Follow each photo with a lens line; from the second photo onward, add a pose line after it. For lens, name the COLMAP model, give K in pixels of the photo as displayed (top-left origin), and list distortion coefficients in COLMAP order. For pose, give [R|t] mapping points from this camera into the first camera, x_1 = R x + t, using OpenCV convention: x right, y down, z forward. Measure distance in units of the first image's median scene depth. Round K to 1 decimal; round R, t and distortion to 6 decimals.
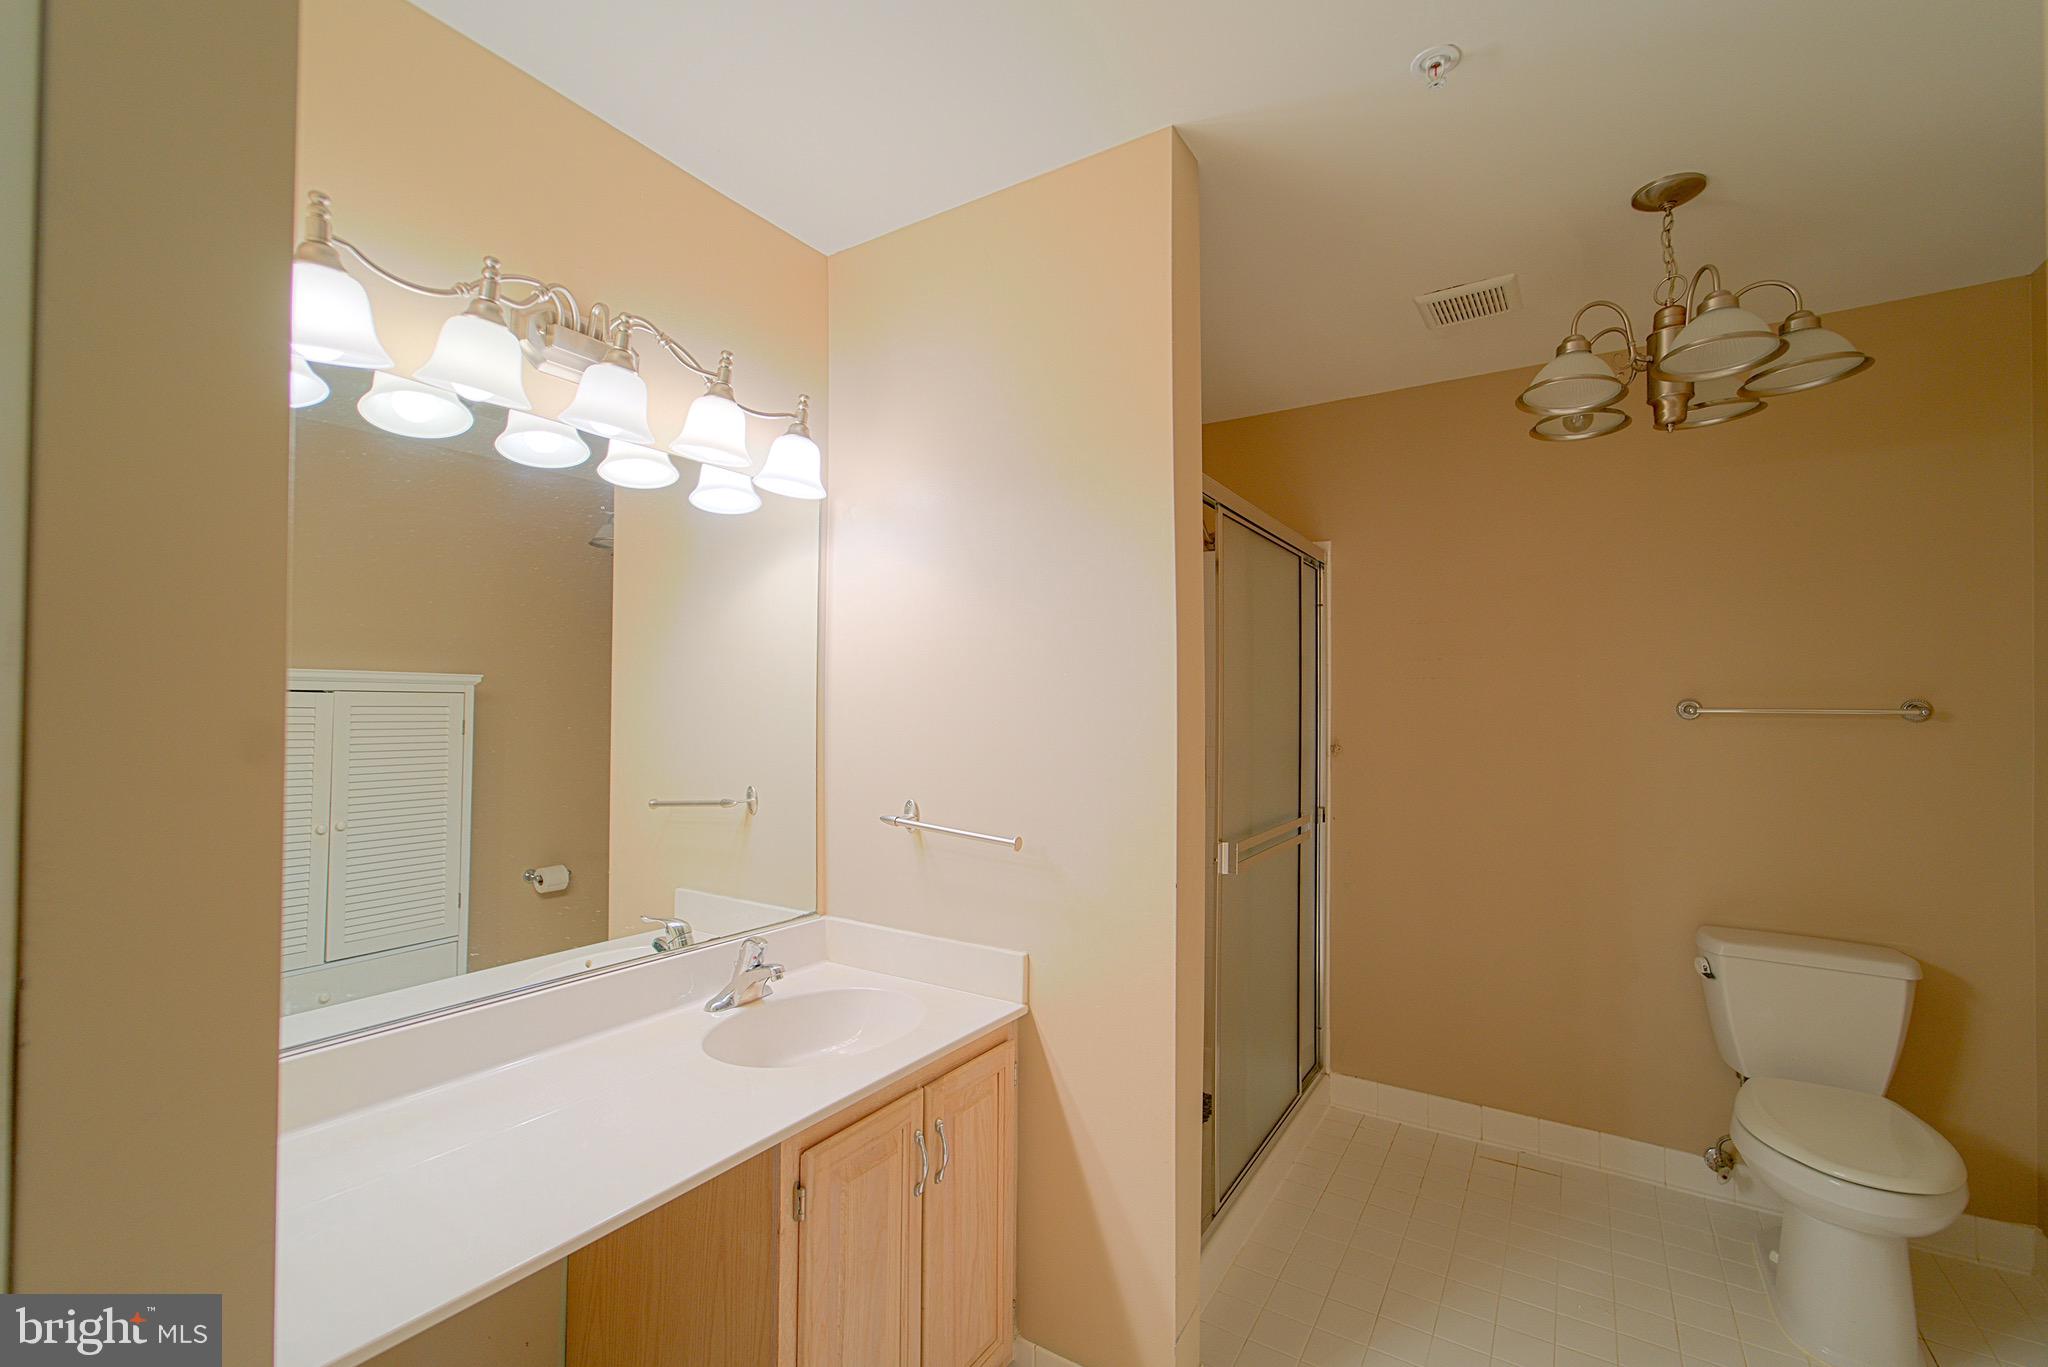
lens RADIAL K [[841.8, 0, 1027.9], [0, 841.8, 689.4], [0, 0, 1]] dist [0.002644, 0.000128]
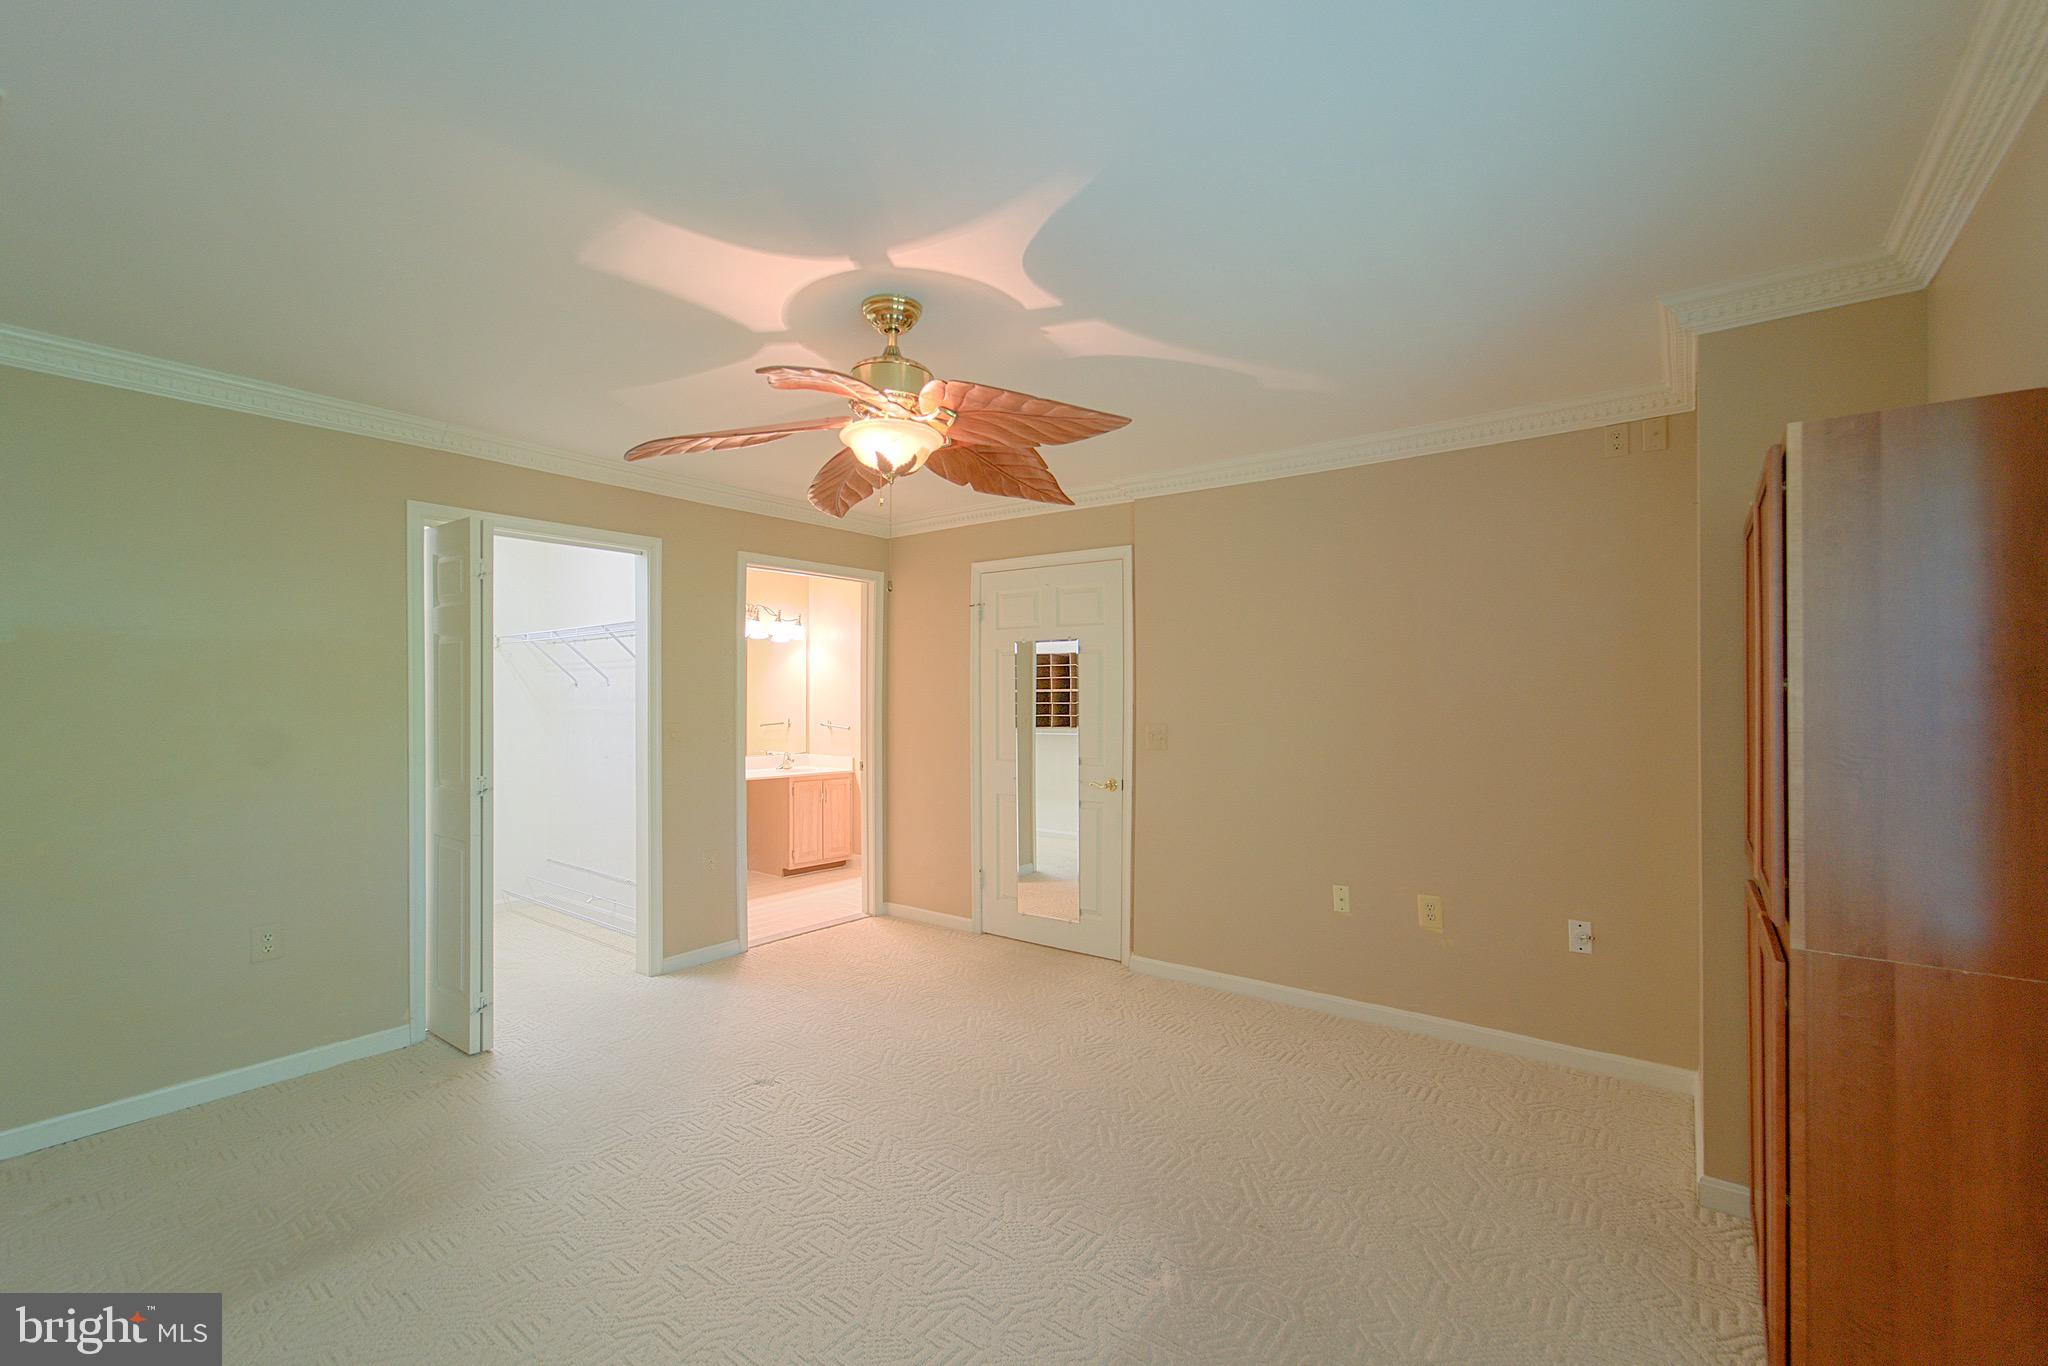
lens RADIAL K [[841.8, 0, 1022.2], [0, 841.8, 688.0], [0, 0, 1]] dist [0.002644, 0.000128]
pose [[0.996015, -0.002929, -0.089141, 1.100742], [0.004125, 0.999904, 0.013236, -0.057640], [0.089093, -0.013551, 0.995931, -2.773945]]
